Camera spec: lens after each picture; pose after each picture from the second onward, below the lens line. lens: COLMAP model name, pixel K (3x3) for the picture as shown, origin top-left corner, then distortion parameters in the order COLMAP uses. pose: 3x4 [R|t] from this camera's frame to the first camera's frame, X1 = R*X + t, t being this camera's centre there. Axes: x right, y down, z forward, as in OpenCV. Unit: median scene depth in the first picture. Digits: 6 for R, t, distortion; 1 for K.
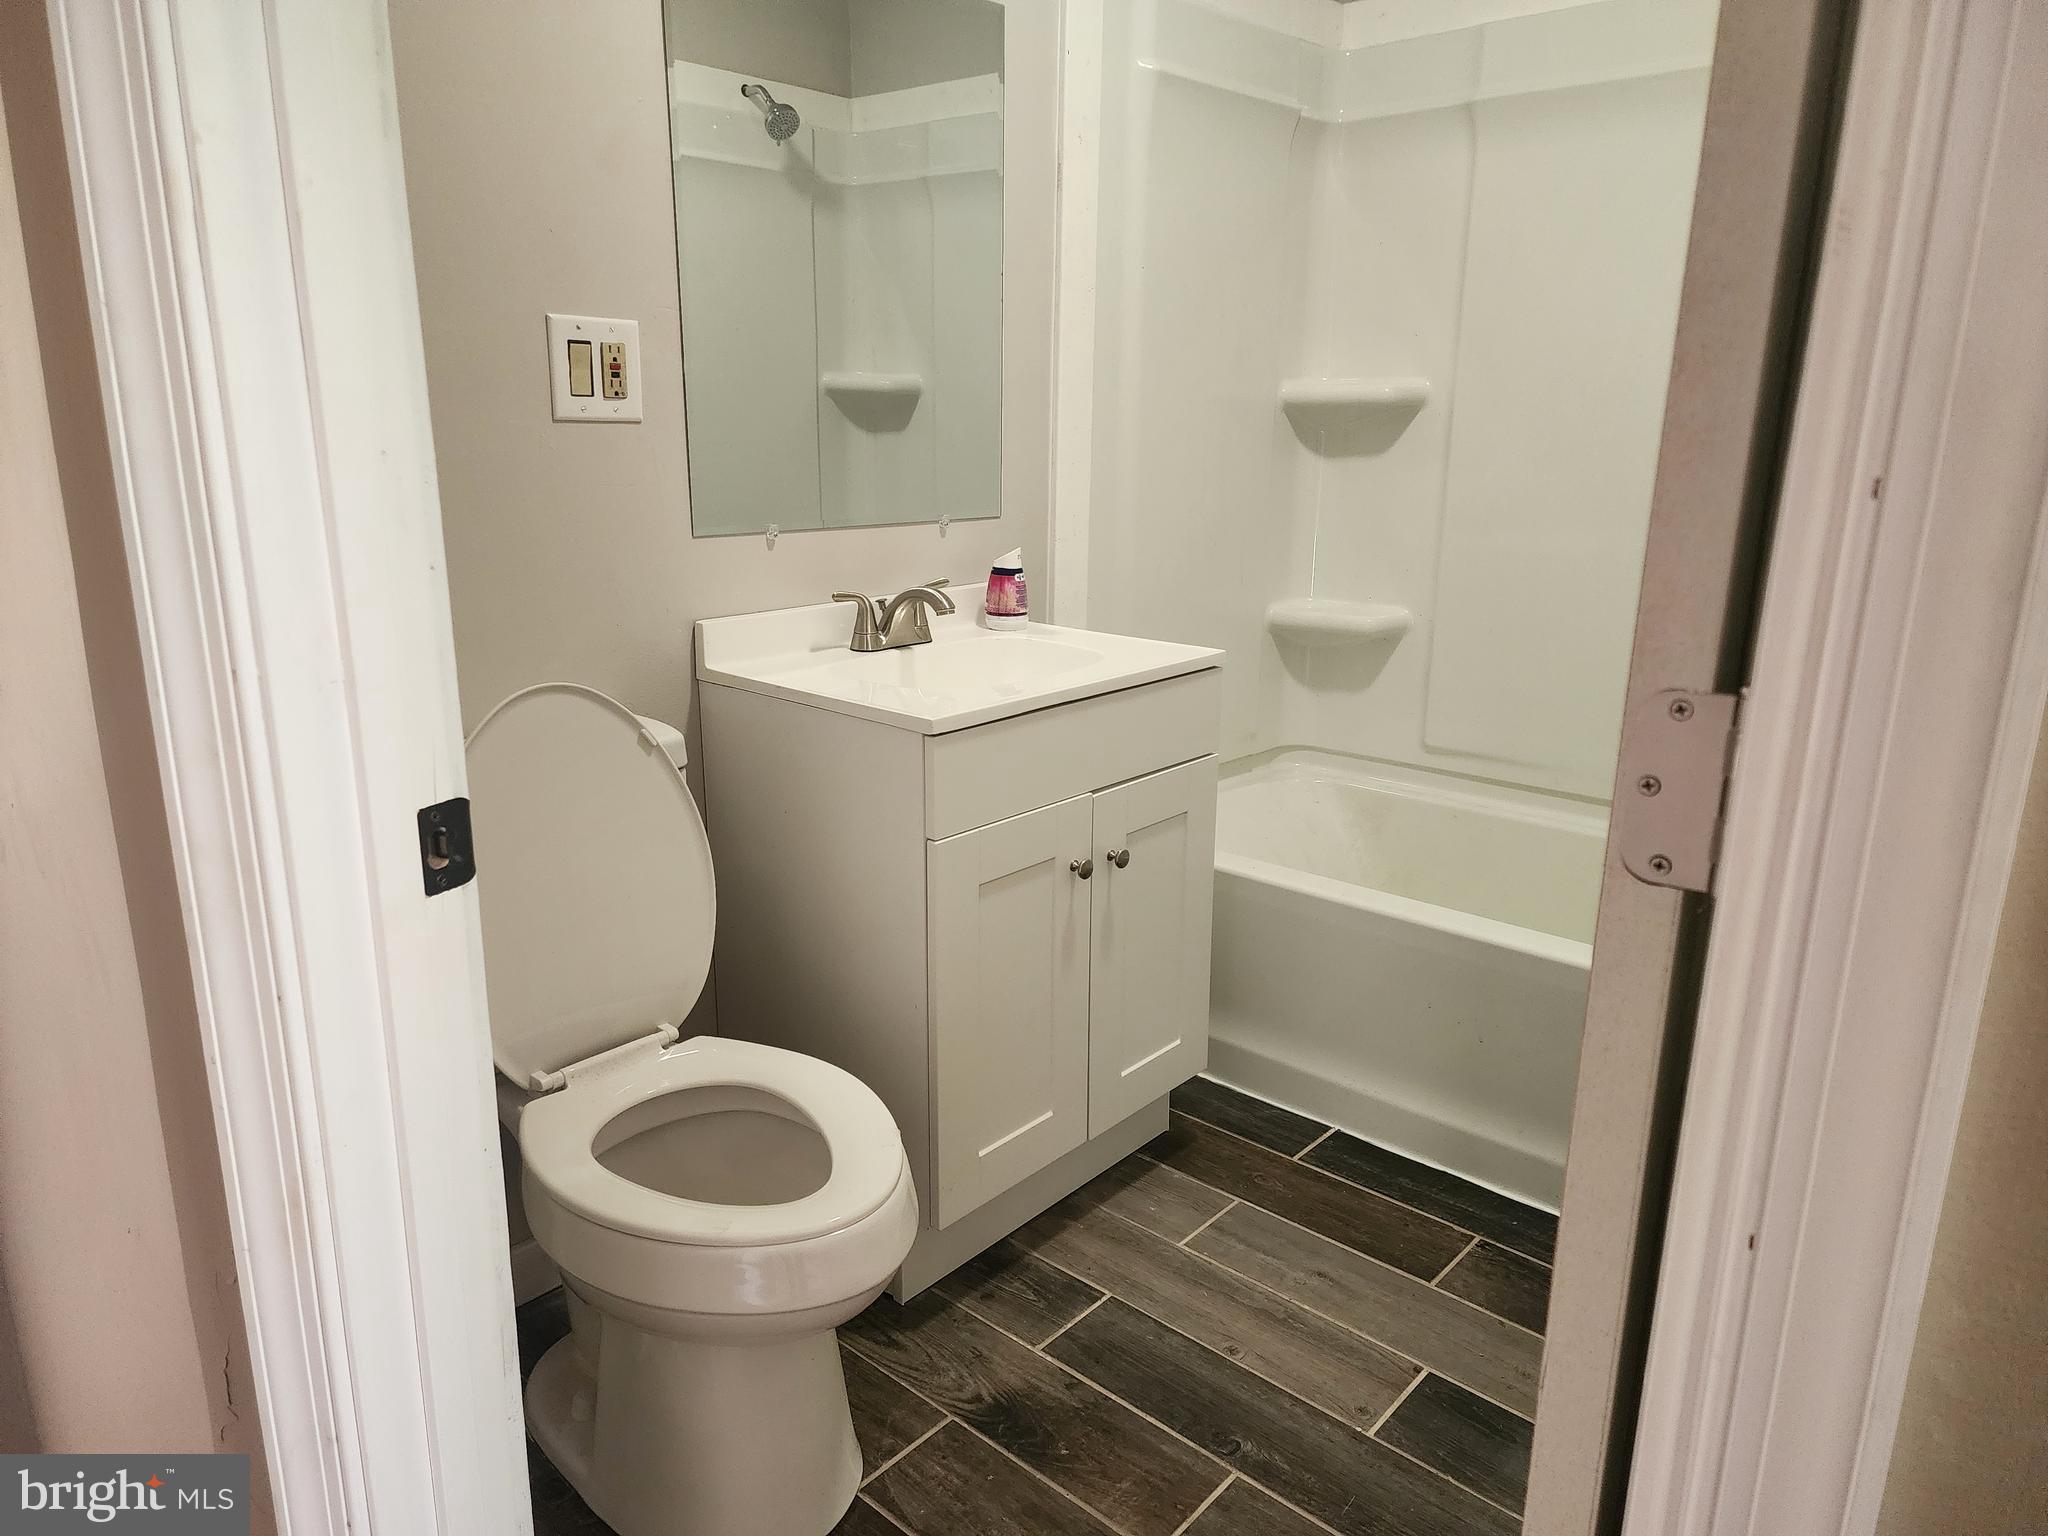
lens RADIAL K [[1352.7, 0, 1032.8], [0, 1352.7, 760.8], [0, 0, 1]] dist [0.077964, -0.071875]
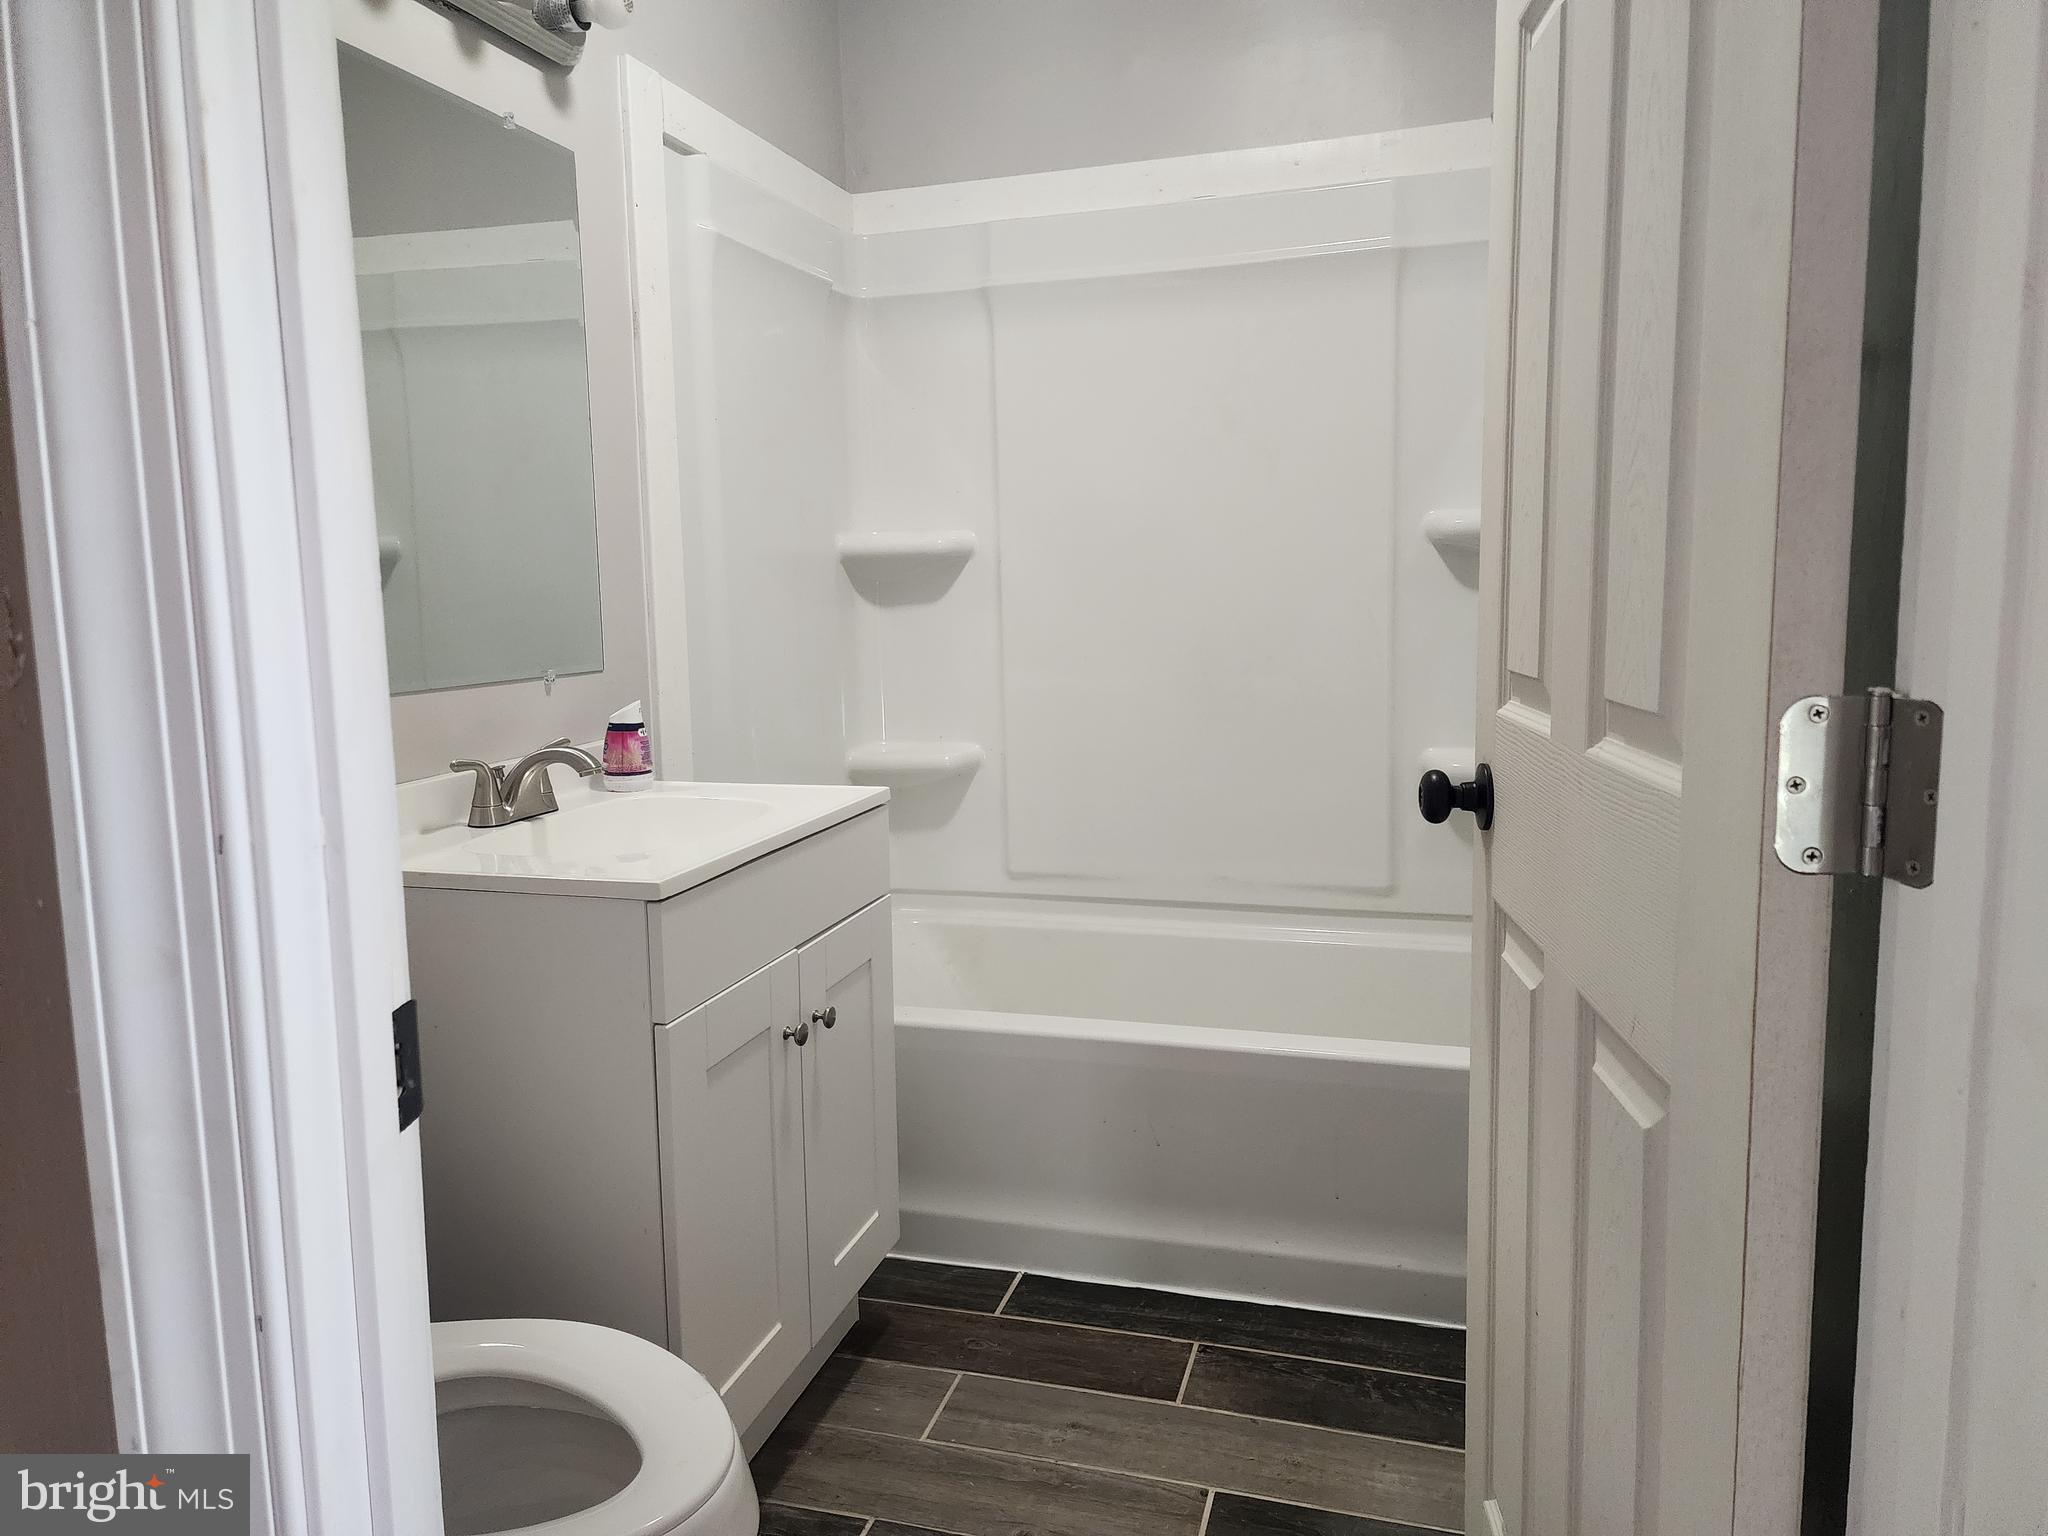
lens RADIAL K [[1352.7, 0, 1082.1], [0, 1352.7, 720.8], [0, 0, 1]] dist [0.077964, -0.071875]
pose [[0.905066, -0.072215, 0.419095, -0.134510], [0.132987, 0.984114, -0.117620, 0.005088], [-0.403943, 0.162188, 0.900292, 0.052155]]
